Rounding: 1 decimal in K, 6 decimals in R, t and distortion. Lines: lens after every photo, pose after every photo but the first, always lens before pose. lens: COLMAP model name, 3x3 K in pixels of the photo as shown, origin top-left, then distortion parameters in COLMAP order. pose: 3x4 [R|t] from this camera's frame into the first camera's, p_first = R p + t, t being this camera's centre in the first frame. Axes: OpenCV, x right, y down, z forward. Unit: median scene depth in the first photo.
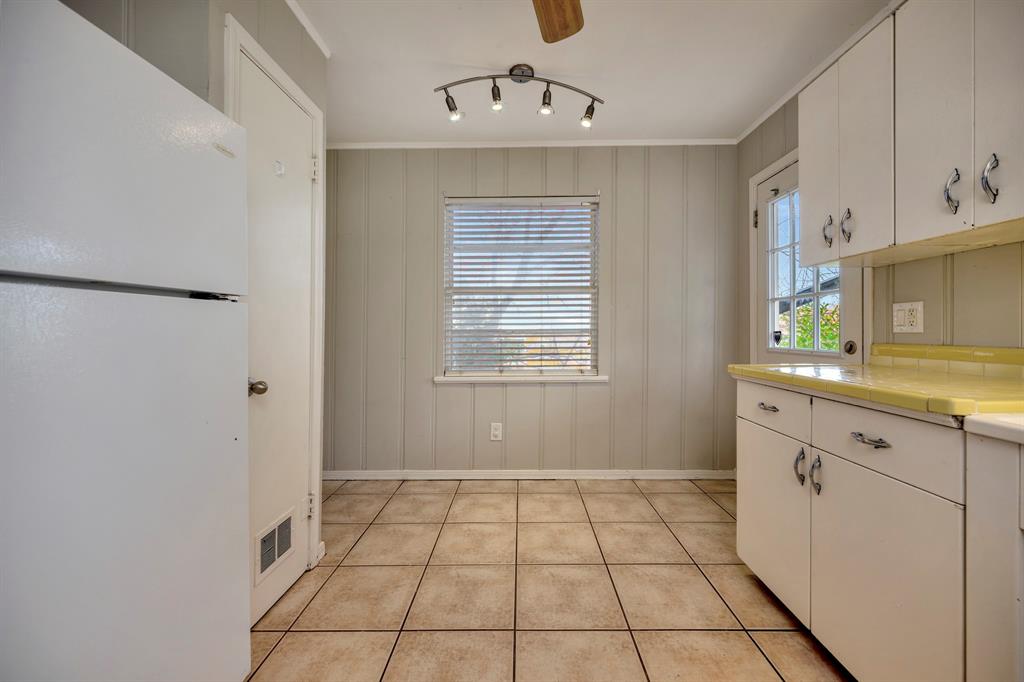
lens RADIAL K [[402.2, 0, 515.6], [0, 402.2, 330.6], [0, 0, 1]] dist [-0.001999, -0.000612]
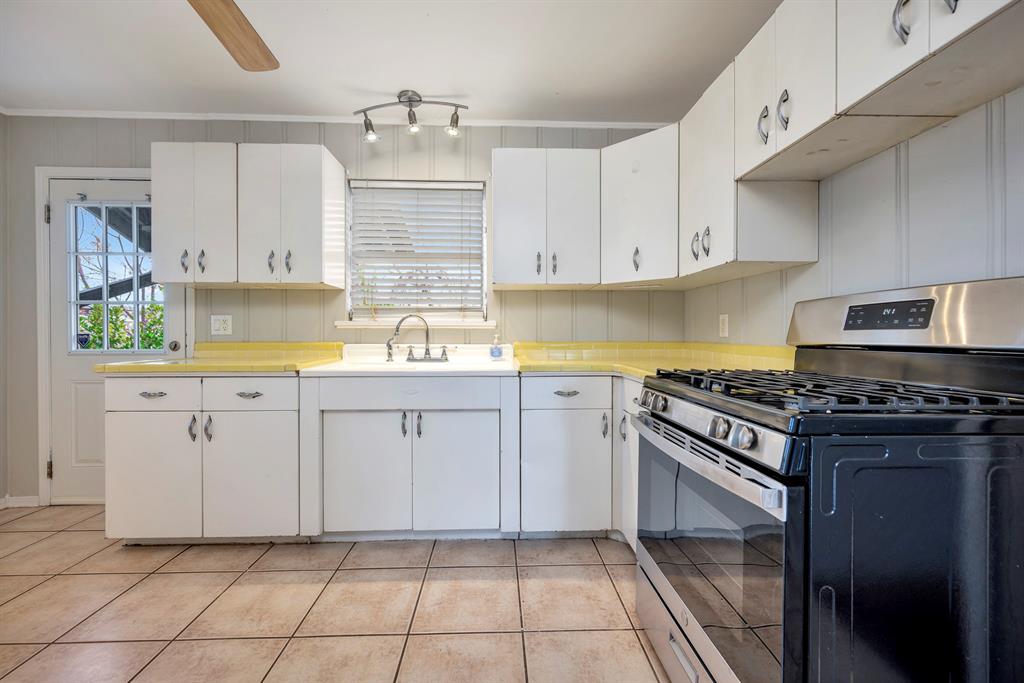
lens RADIAL K [[402.2, 0, 509.5], [0, 402.2, 332.8], [0, 0, 1]] dist [-0.001999, -0.000612]
pose [[-0.052039, 0.003304, 0.998640, -0.681873], [0.001398, 0.999994, -0.003236, 0.004839], [-0.998644, 0.001227, -0.052043, -0.042245]]
